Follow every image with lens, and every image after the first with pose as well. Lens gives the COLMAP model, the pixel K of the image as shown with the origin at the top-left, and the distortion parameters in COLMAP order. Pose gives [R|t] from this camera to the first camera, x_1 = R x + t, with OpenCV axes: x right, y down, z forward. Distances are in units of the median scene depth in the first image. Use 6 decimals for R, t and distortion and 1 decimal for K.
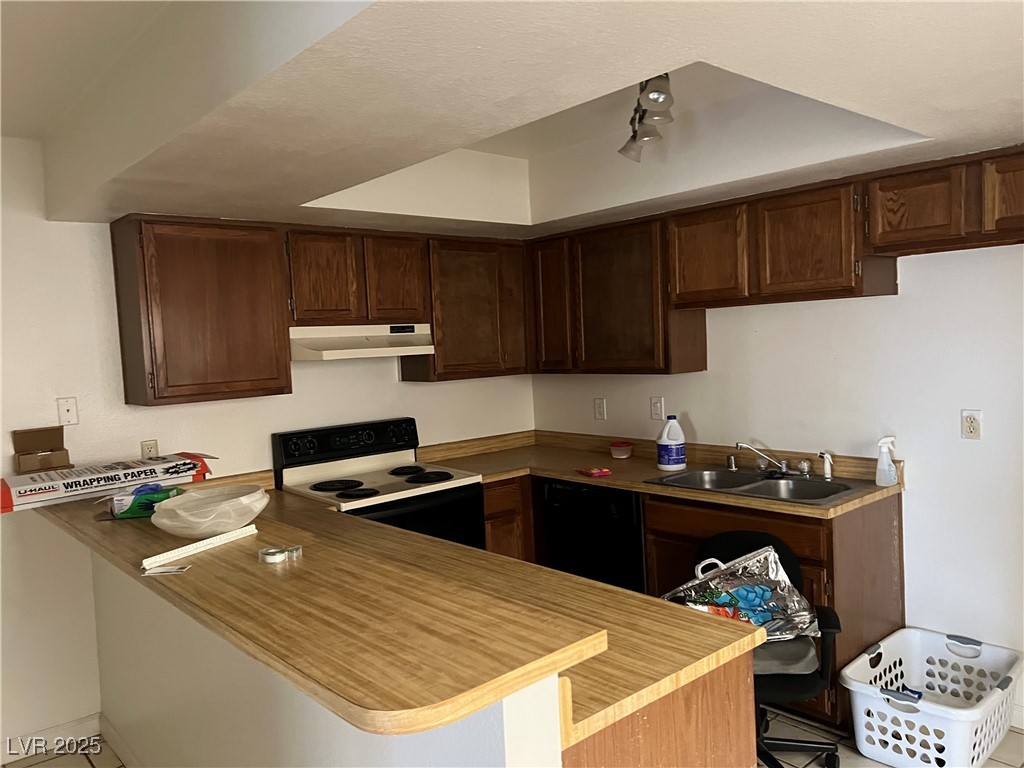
lens RADIAL K [[780.7, 0, 506.6], [0, 780.7, 387.2], [0, 0, 1]] dist [0.044880, -0.053508]
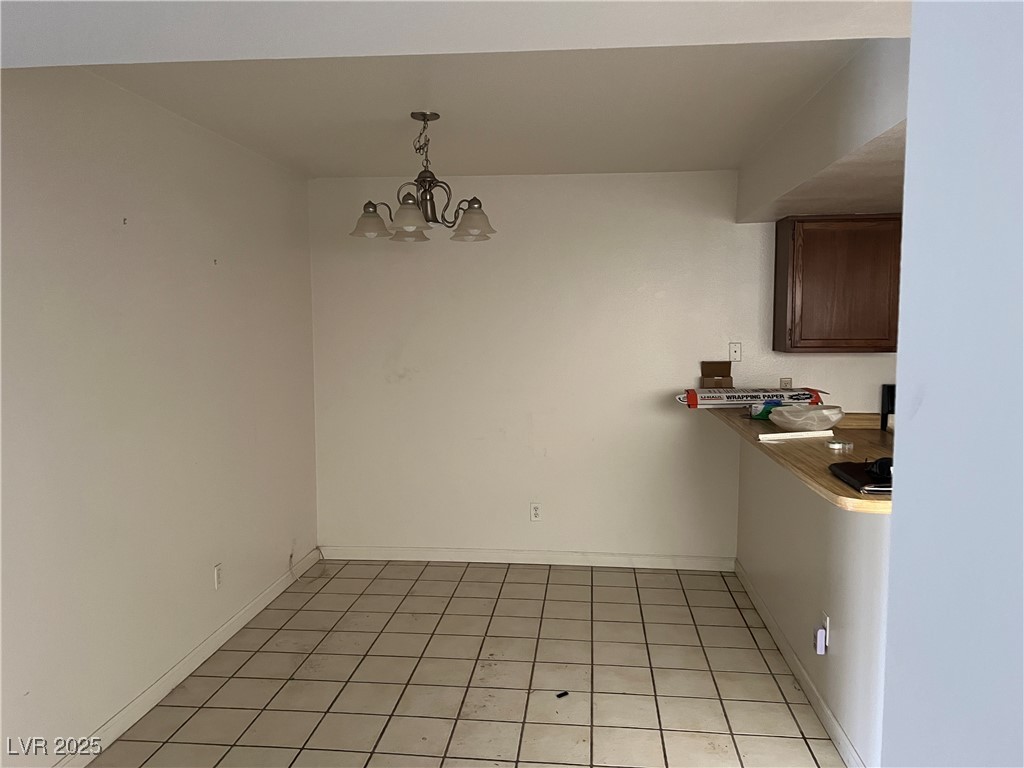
lens RADIAL K [[780.7, 0, 506.6], [0, 780.7, 387.2], [0, 0, 1]] dist [0.044880, -0.053508]
pose [[0.687052, 0.108546, -0.718455, 0.252625], [-0.074739, 0.994091, 0.078717, 0.014422], [0.722755, -0.000387, 0.691105, -0.390207]]
